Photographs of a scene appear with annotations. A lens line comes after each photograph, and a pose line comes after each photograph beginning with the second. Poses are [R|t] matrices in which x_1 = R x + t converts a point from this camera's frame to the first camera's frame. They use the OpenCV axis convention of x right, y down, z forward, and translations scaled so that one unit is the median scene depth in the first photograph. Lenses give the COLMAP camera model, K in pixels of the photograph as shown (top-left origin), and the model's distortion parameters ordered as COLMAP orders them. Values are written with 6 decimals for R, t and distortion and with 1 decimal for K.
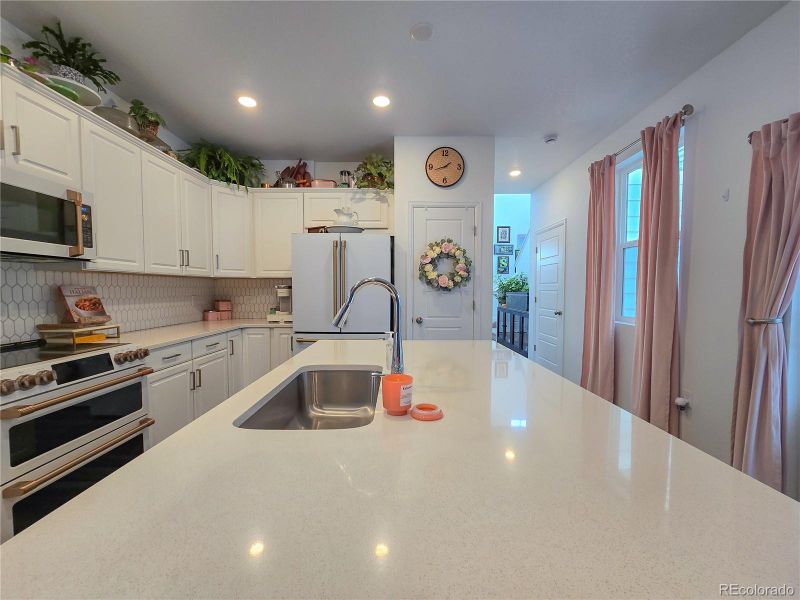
lens RADIAL K [[328.2, 0, 401.8], [0, 328.2, 306.0], [0, 0, 1]] dist [-0.007861, 0.000432]
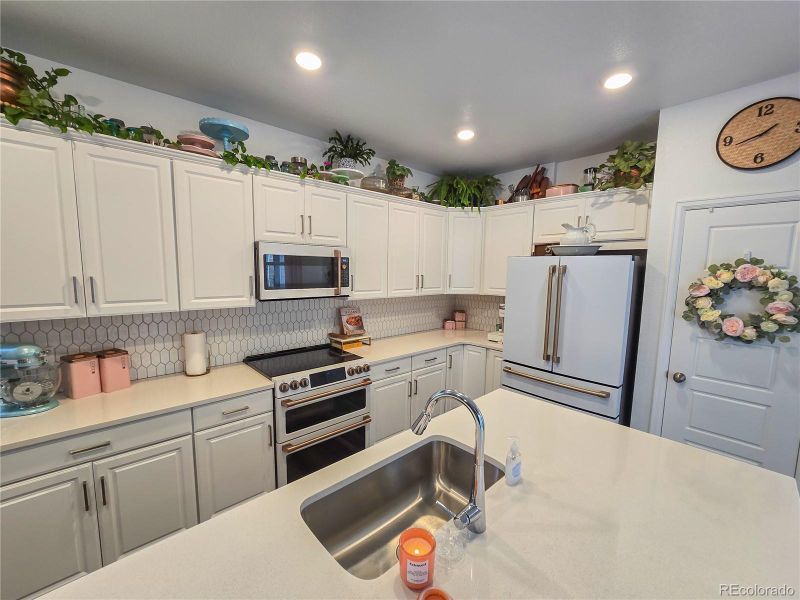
lens RADIAL K [[327.9, 0, 398.6], [0, 327.9, 304.7], [0, 0, 1]] dist [-0.008194, 0.002570]
pose [[0.671207, 0.089255, -0.735877, 0.151751], [-0.050077, 0.995916, 0.075119, -0.131864], [0.739576, -0.013570, 0.672936, 0.120693]]
